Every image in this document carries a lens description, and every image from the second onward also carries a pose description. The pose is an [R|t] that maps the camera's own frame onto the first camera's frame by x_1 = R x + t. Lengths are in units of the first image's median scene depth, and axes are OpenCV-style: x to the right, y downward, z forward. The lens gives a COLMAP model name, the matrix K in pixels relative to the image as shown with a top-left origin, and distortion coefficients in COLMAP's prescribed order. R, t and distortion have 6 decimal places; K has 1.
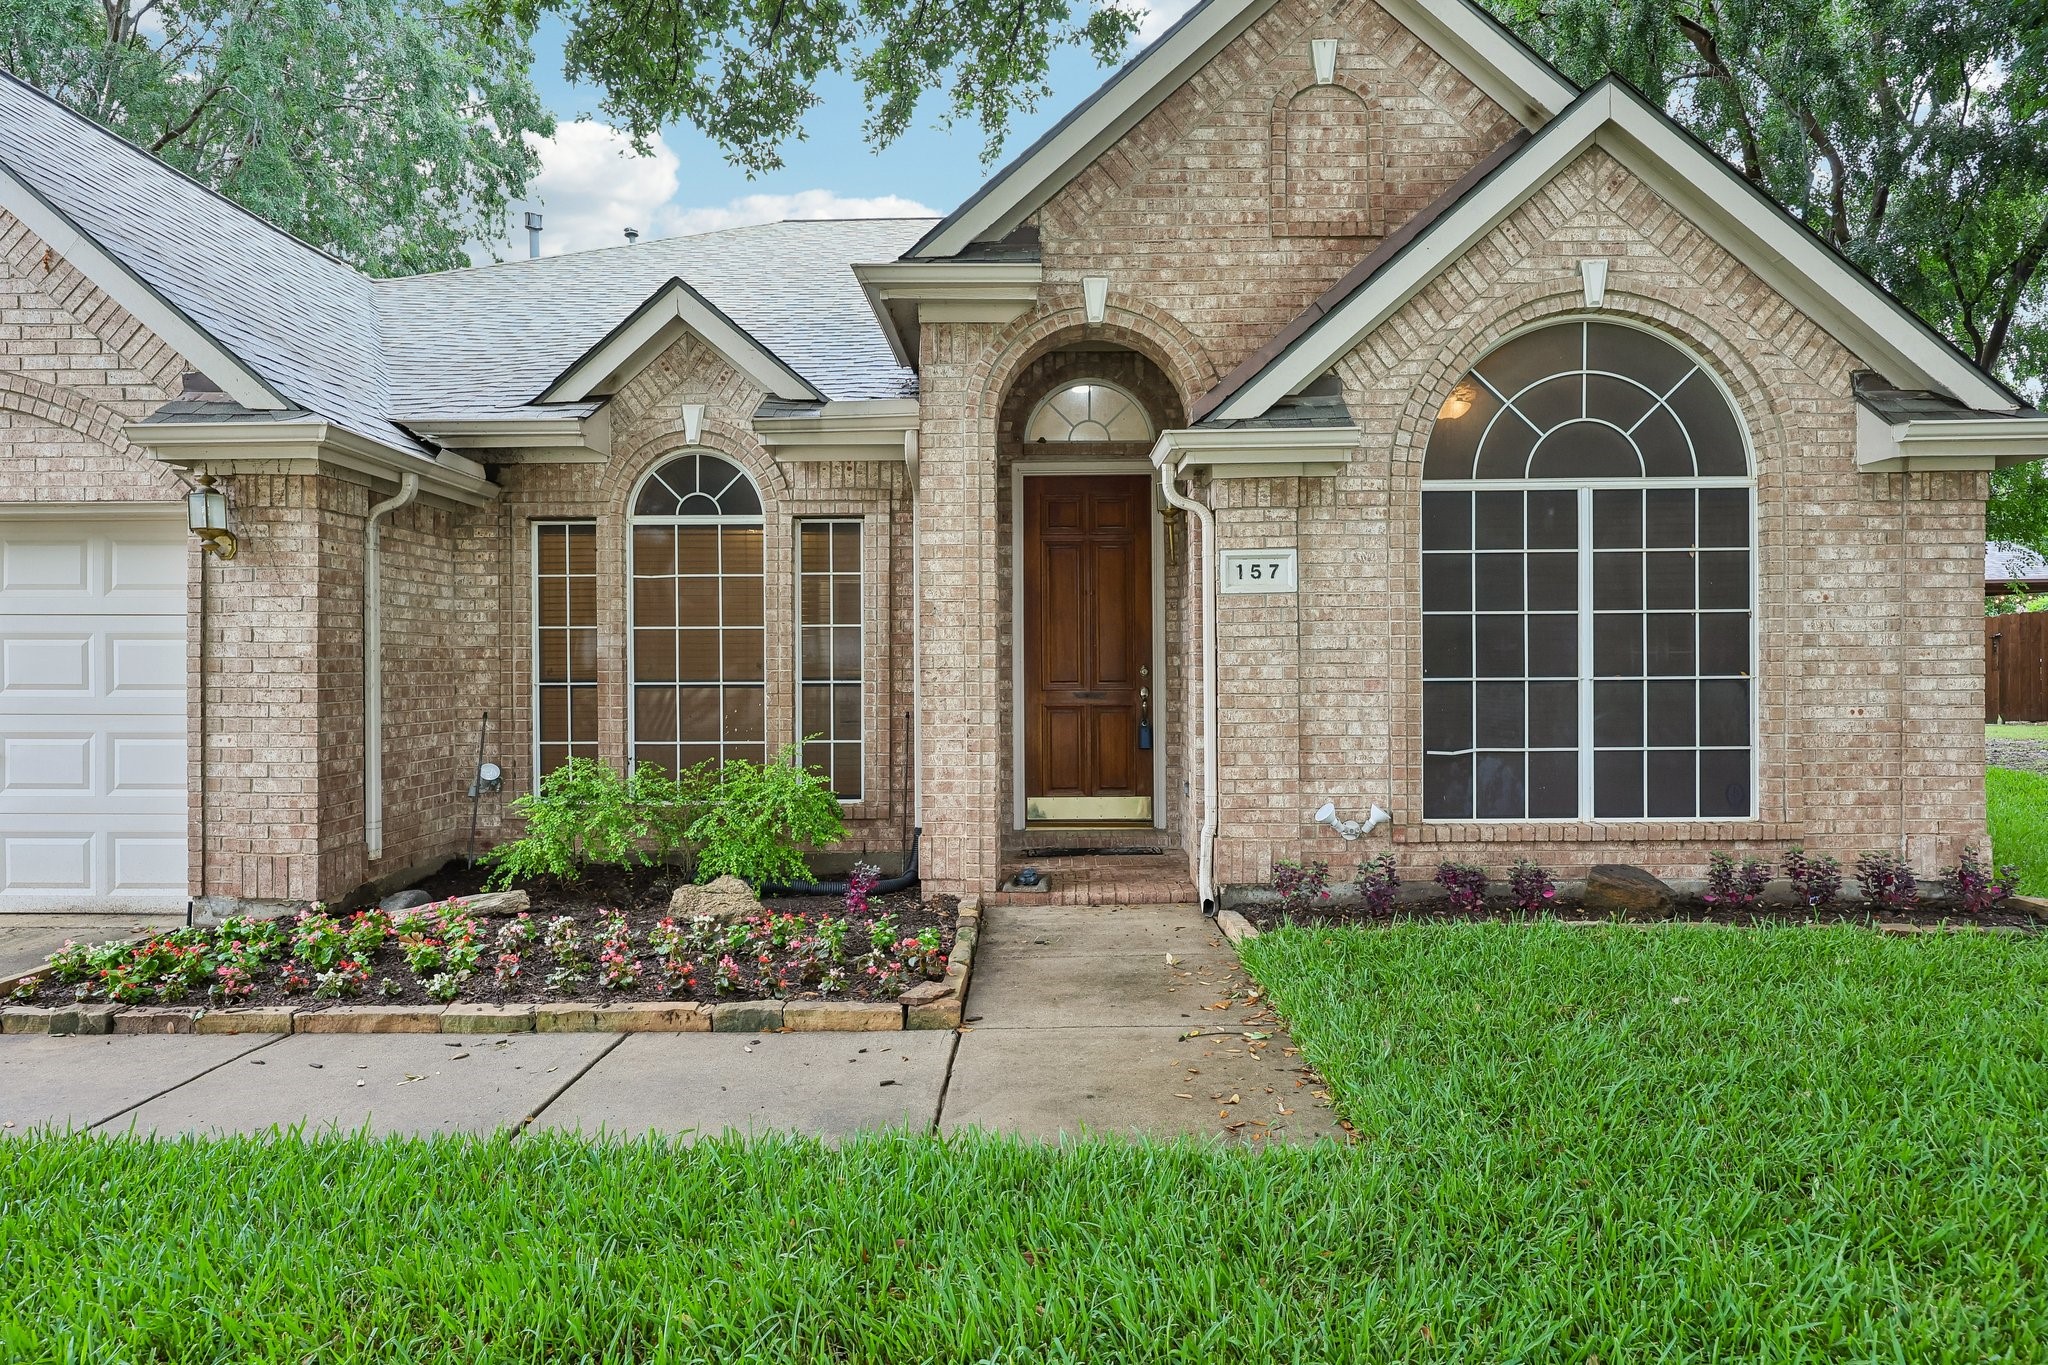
lens RADIAL K [[1219.8, 0, 1022.8], [0, 1219.8, 672.8], [0, 0, 1]] dist [0.001088, 0.001313]
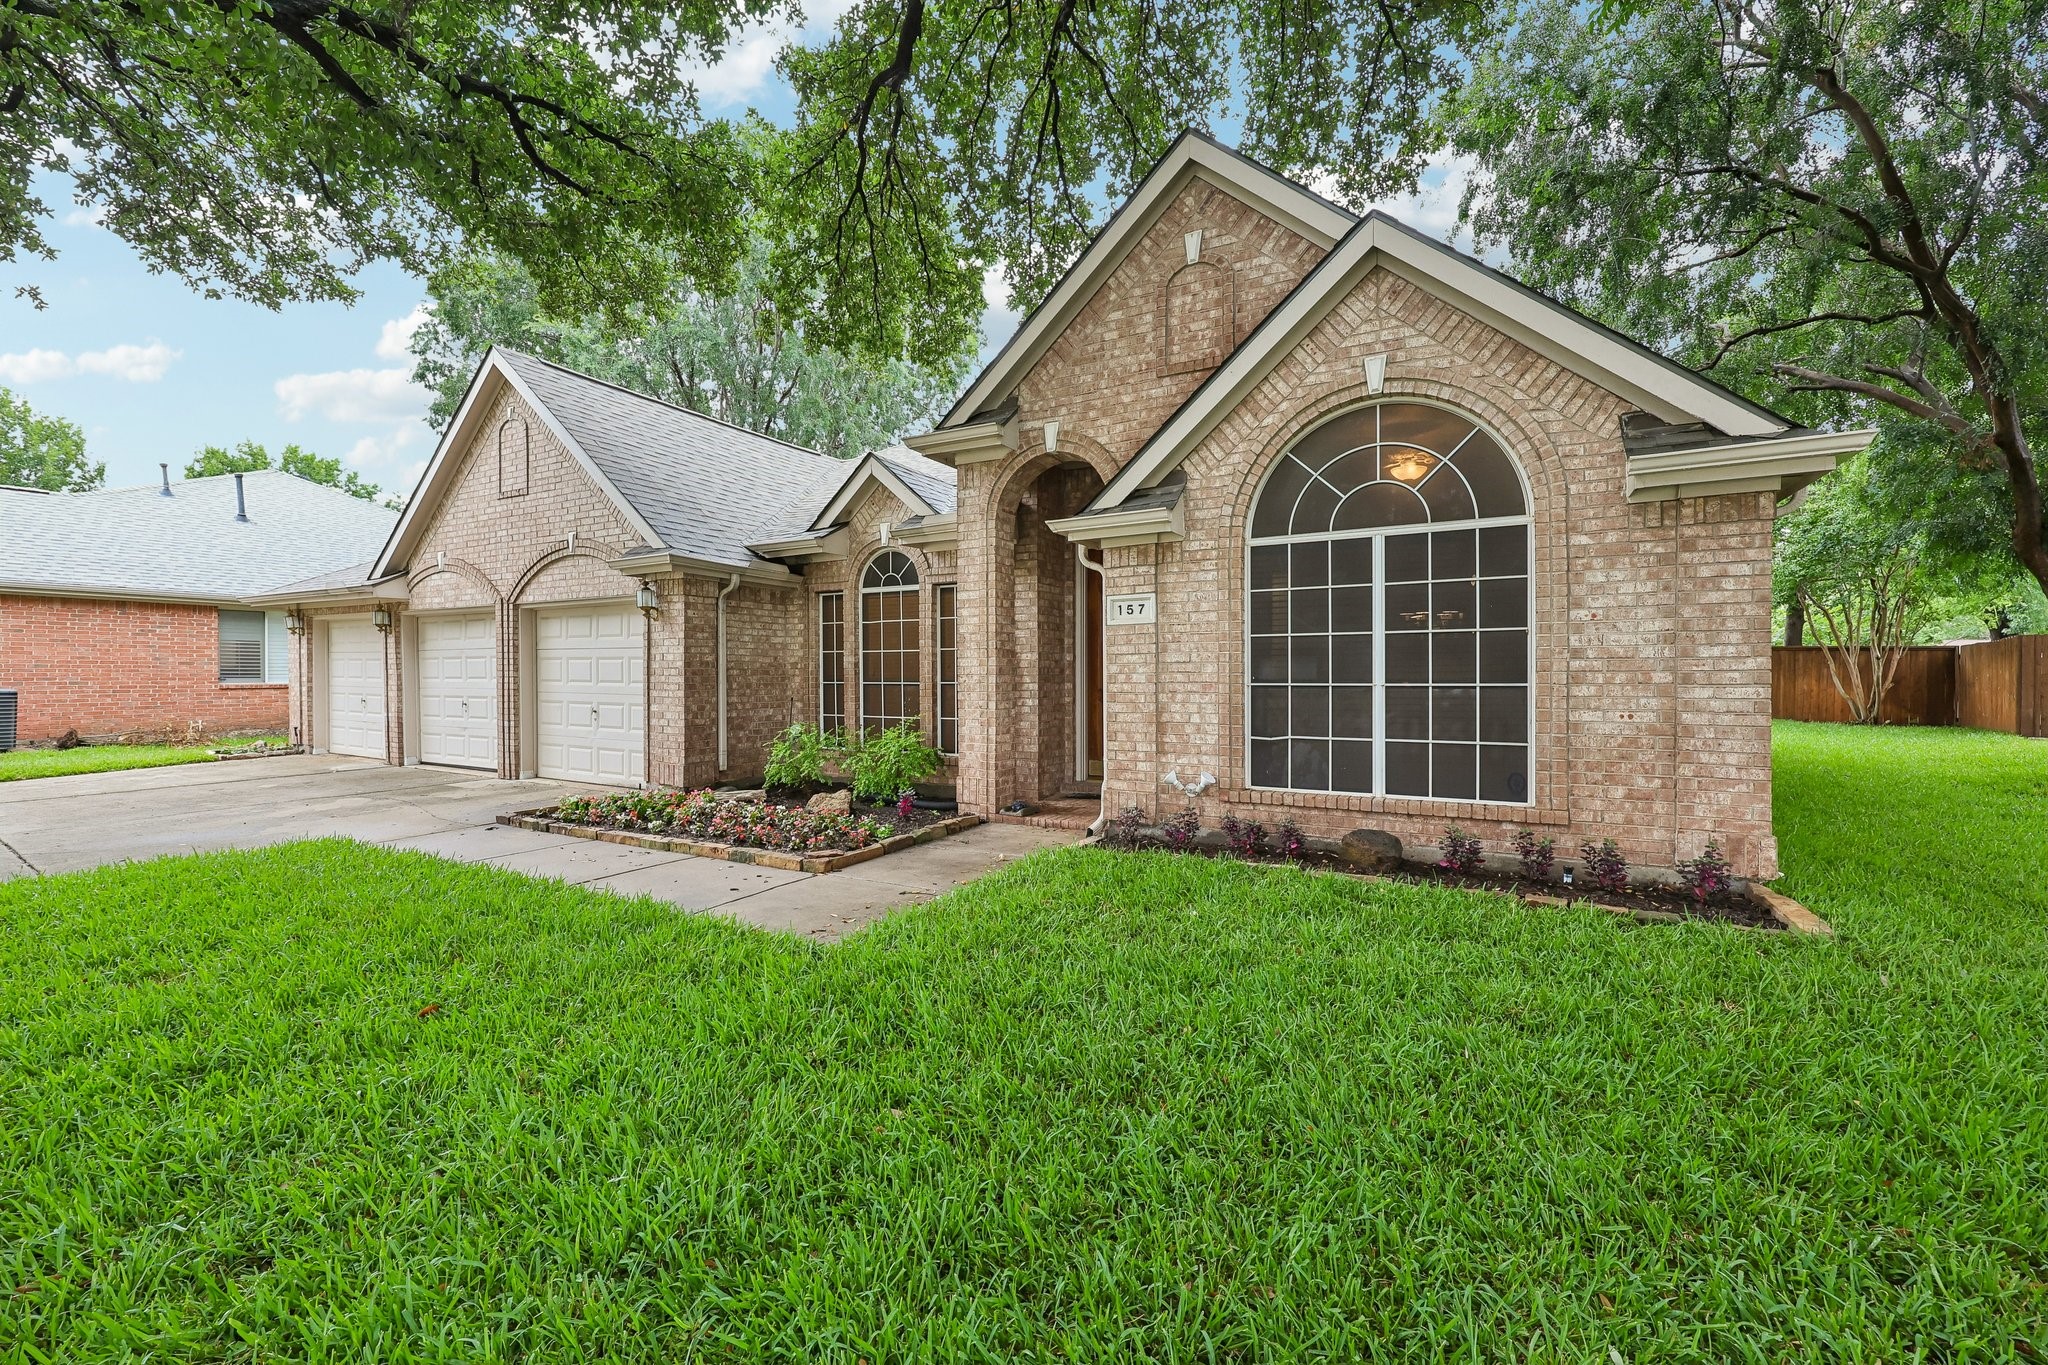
lens RADIAL K [[866.3, 0, 1026.1], [0, 866.3, 684.4], [0, 0, 1]] dist [0.000271, 0.000032]
pose [[0.866887, 0.009681, -0.498410, 0.602054], [-0.007589, 0.999952, 0.006223, 0.001649], [0.498447, -0.001613, 0.866919, 0.031556]]
